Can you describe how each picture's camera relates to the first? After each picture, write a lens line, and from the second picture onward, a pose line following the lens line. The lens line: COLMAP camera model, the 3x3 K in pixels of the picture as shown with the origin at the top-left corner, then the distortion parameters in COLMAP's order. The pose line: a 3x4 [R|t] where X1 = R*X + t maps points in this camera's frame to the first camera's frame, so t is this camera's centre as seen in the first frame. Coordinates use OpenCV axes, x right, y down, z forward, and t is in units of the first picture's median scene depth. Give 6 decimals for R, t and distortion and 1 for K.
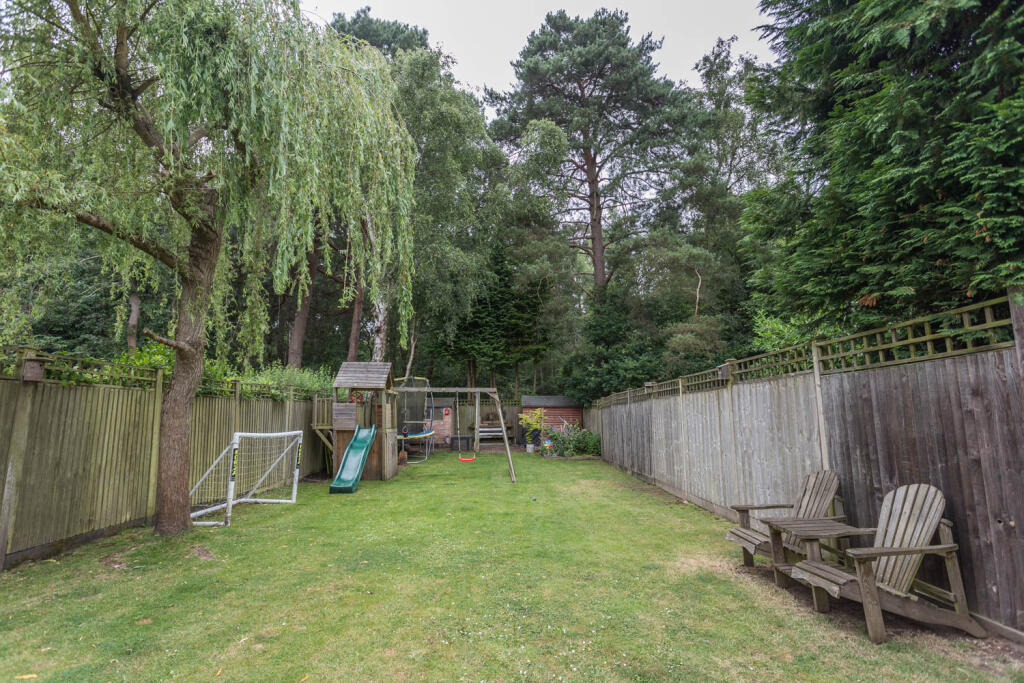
lens RADIAL K [[499.9, 0, 511.0], [0, 499.9, 341.2], [0, 0, 1]] dist [0.000124, -0.000003]
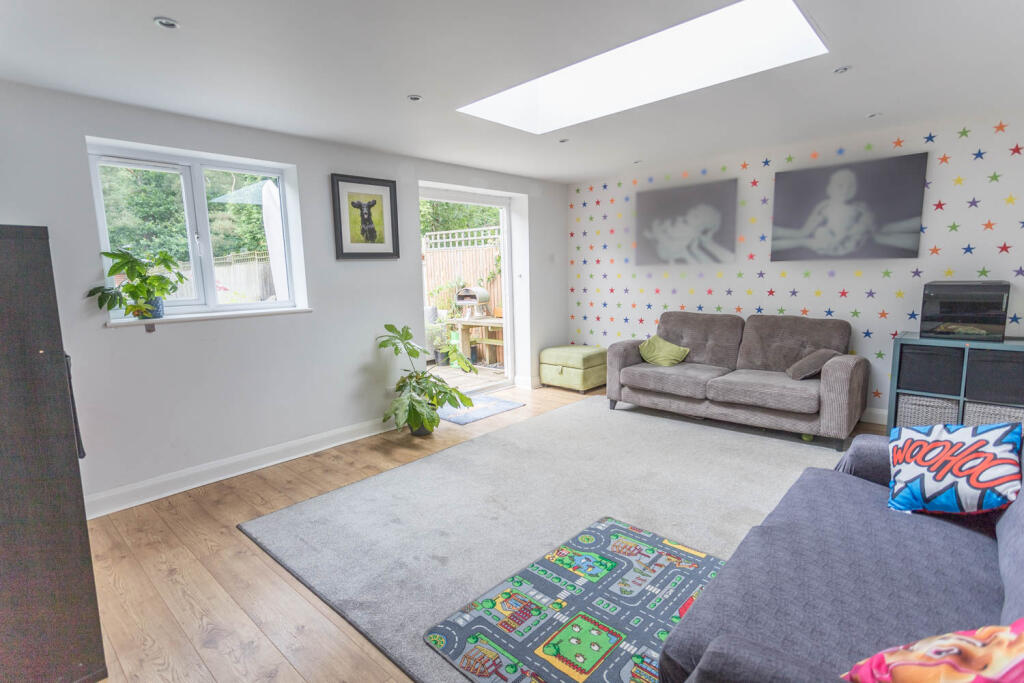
lens RADIAL K [[499.9, 0, 510.9], [0, 499.9, 341.9], [0, 0, 1]] dist [0.000124, -0.000003]
pose [[0.684576, -0.121711, 0.718708, -0.132214], [-0.076581, 0.968497, 0.236956, -0.067728], [-0.724907, -0.217254, 0.653689, -0.498541]]
